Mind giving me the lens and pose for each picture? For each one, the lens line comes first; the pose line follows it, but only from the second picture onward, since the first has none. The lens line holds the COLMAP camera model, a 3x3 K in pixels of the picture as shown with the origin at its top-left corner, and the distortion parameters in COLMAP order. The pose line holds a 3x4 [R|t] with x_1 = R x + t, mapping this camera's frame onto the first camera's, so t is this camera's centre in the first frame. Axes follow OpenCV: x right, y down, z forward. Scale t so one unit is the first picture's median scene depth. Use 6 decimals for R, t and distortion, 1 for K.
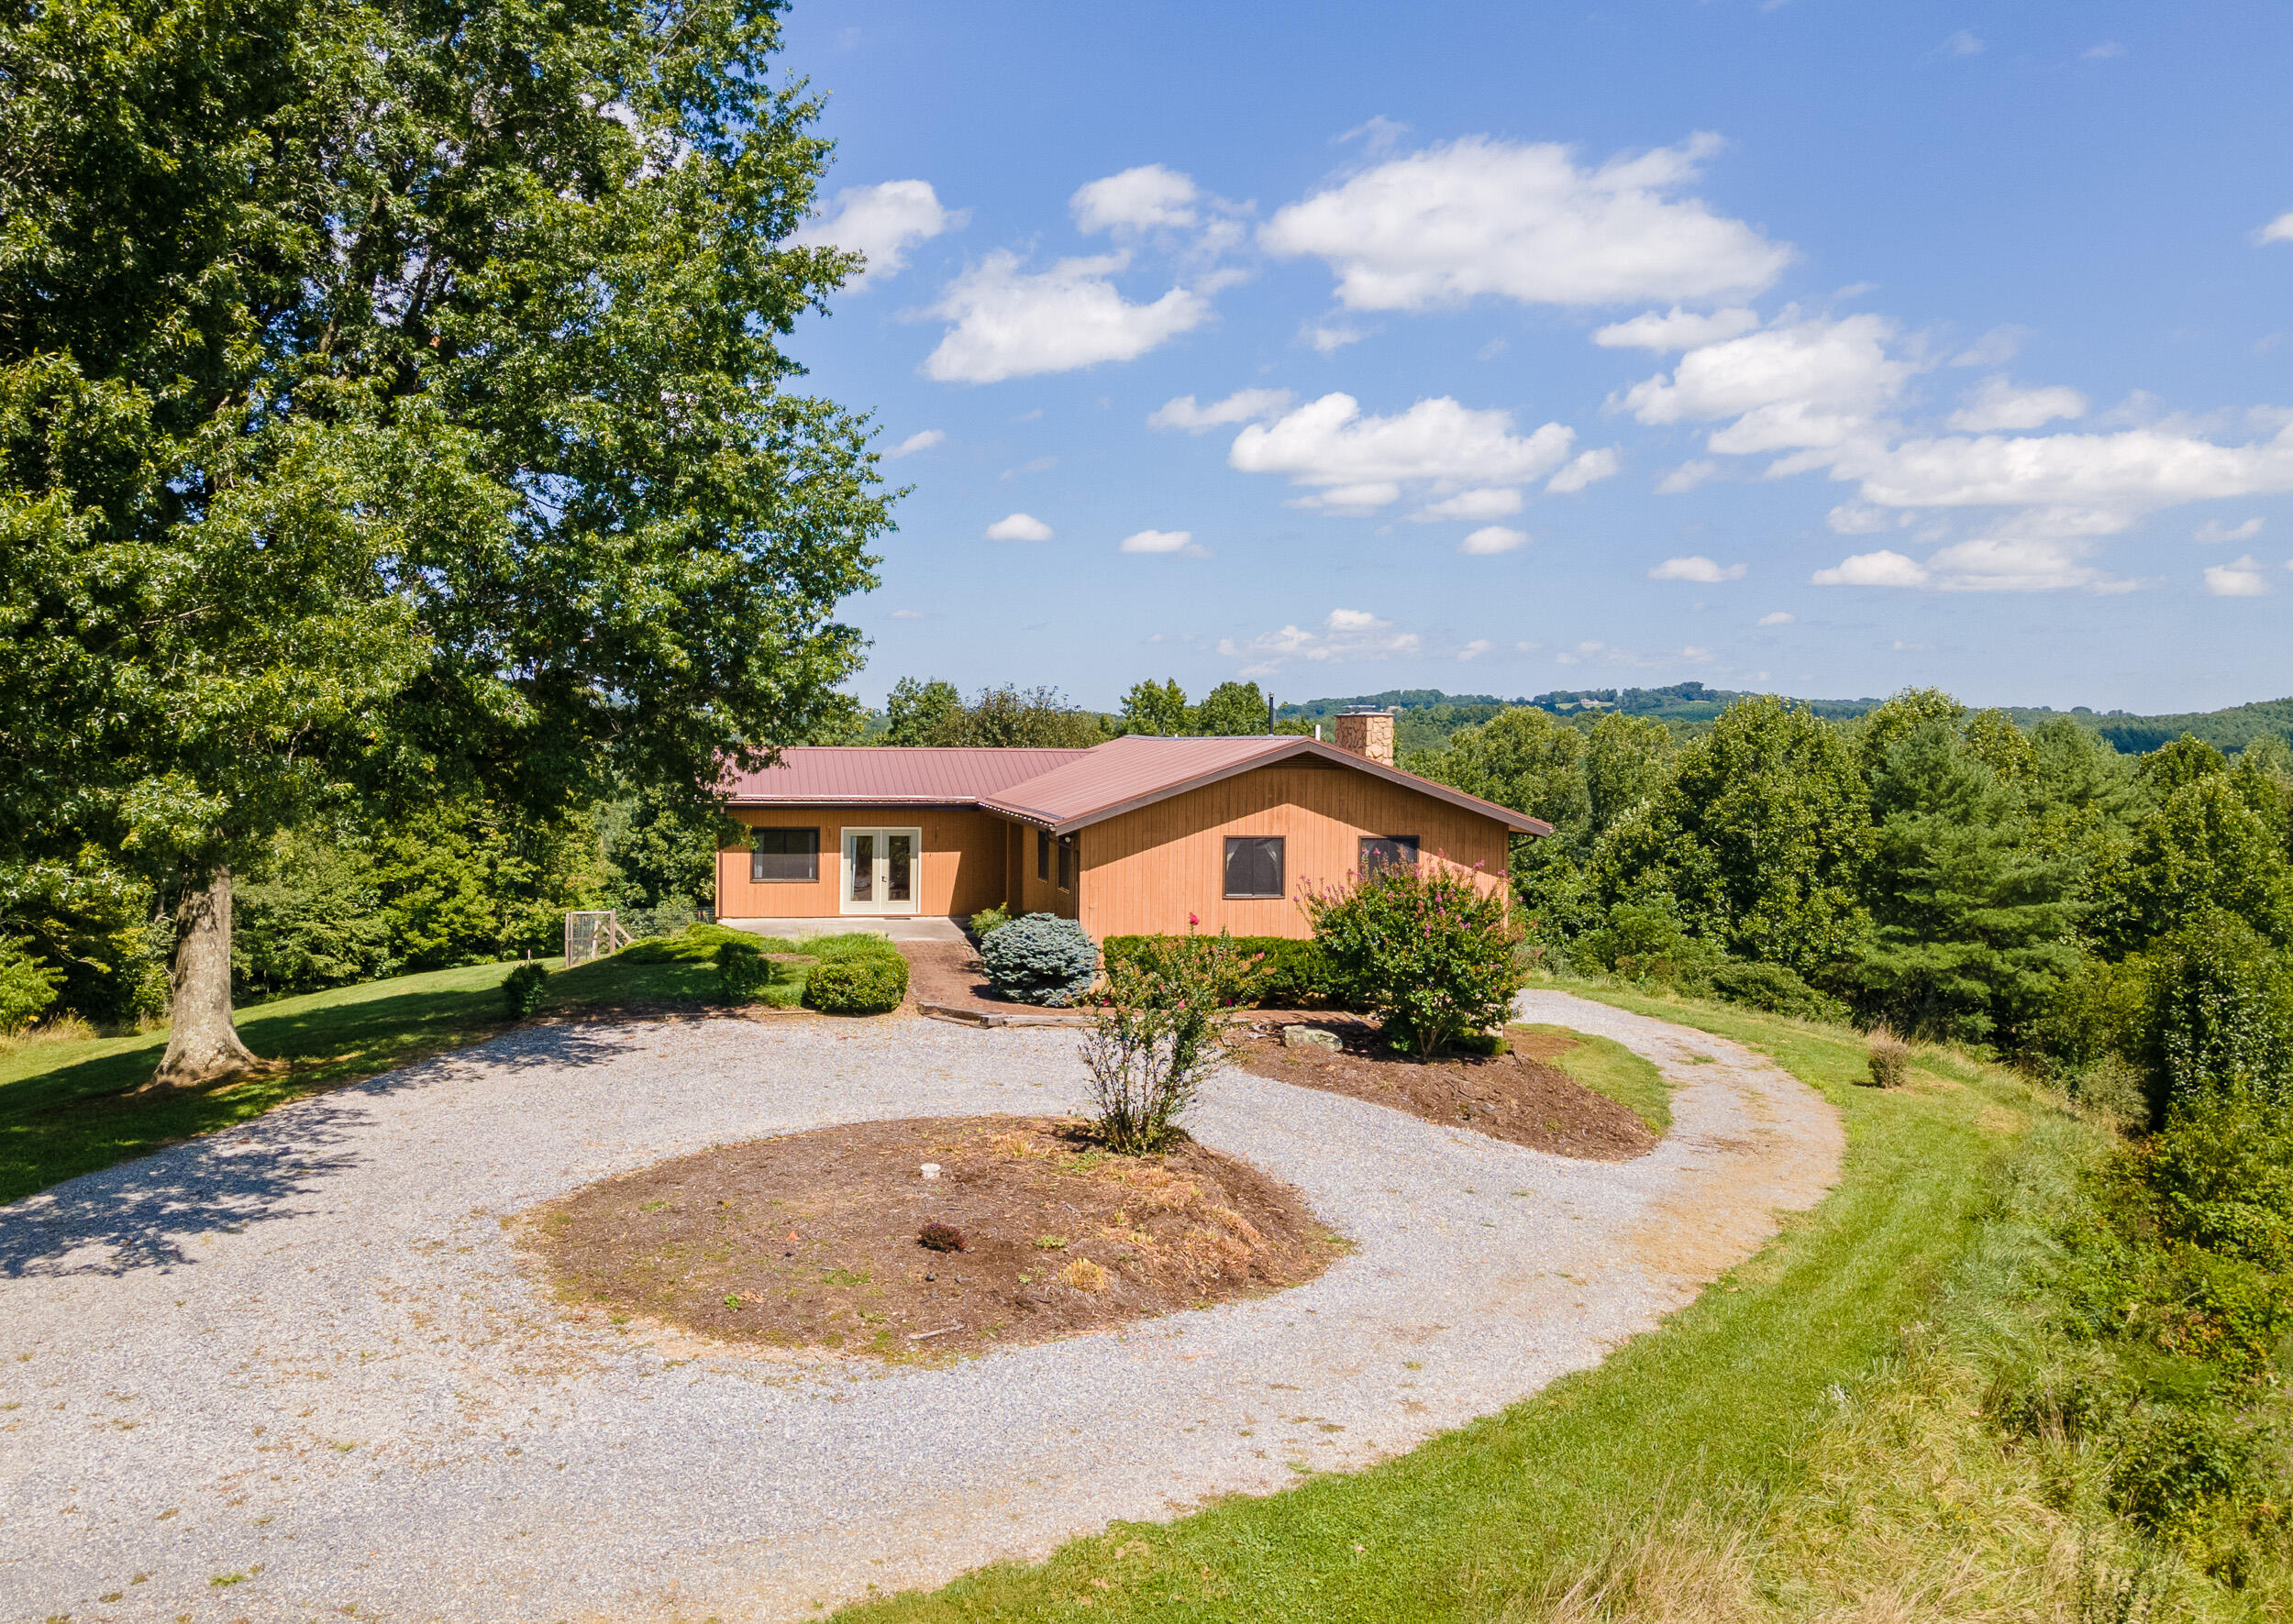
lens RADIAL K [[1949.0, 0, 1078.5], [0, 1949.0, 875.2], [0, 0, 1]] dist [0.049973, 0.002563]
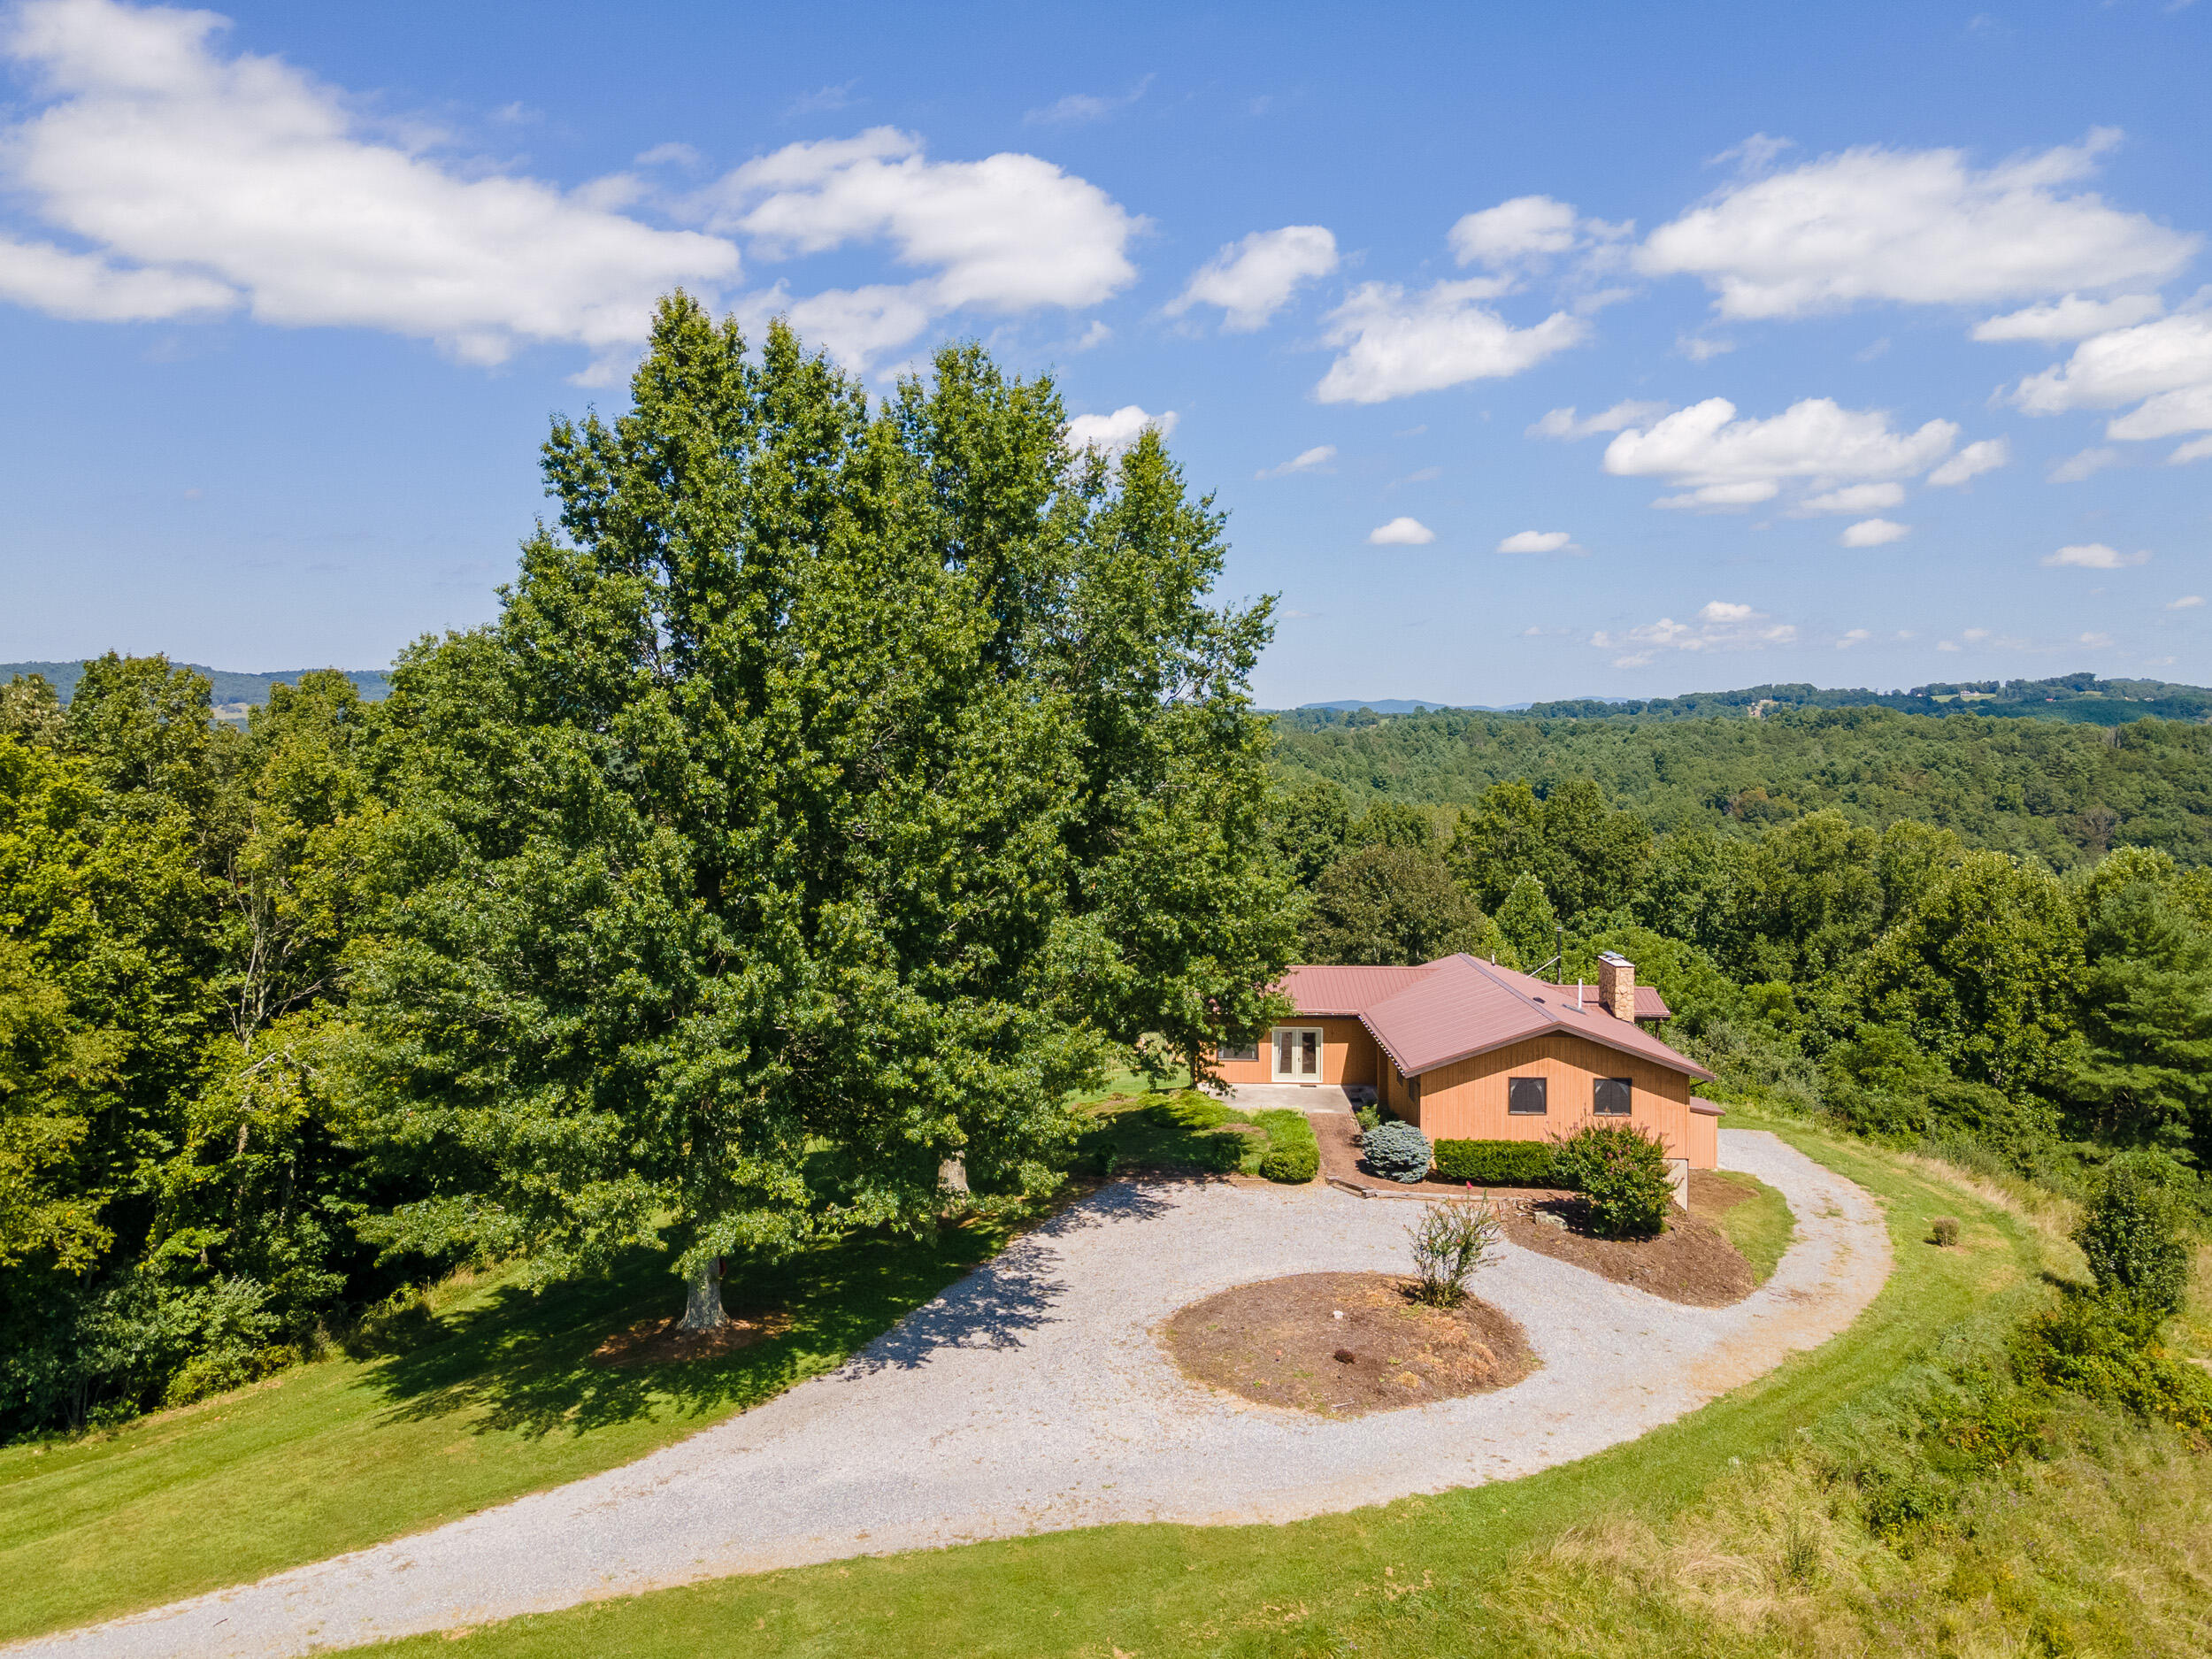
lens RADIAL K [[1803.7, 0, 1106.0], [0, 1803.7, 829.5], [0, 0, 1]] dist [0.011825, 0.108073]
pose [[0.981899, 0.008892, -0.189196, 0.011745], [-0.011092, 0.999883, -0.010574, -0.095626], [0.189080, 0.012481, 0.981882, -0.266738]]
